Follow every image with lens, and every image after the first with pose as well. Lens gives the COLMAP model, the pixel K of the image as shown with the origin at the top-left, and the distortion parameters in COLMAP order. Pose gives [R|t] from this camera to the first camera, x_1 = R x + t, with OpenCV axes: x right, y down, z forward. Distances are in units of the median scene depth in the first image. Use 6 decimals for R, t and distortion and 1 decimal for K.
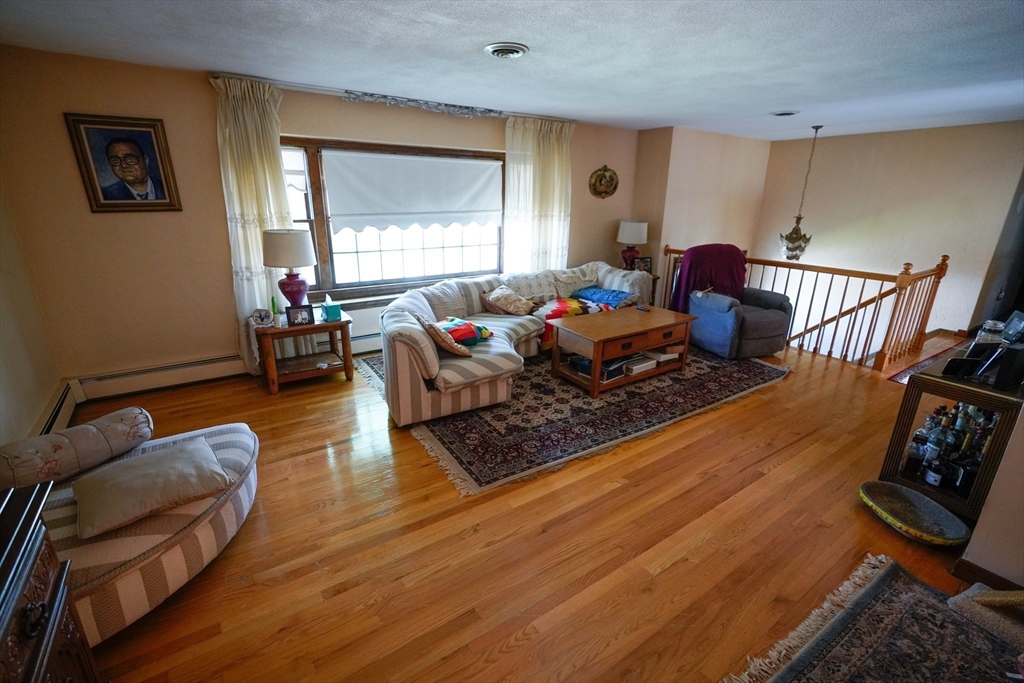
lens RADIAL K [[452.6, 0, 511.7], [0, 452.6, 341.0], [0, 0, 1]] dist [0.000181, 0.000018]
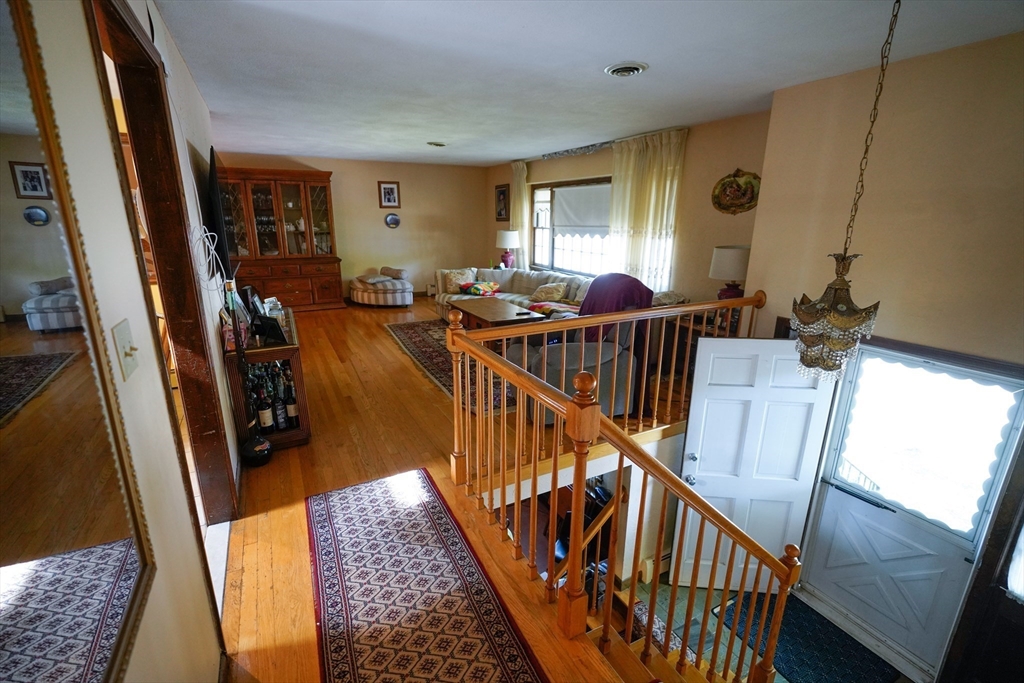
lens RADIAL K [[452.6, 0, 512.0], [0, 452.6, 342.2], [0, 0, 1]] dist [0.000181, 0.000018]
pose [[-0.111188, 0.254376, -0.960693, 1.177204], [-0.314653, 0.907943, 0.276826, -0.260203], [0.942672, 0.333064, -0.020913, 0.894602]]
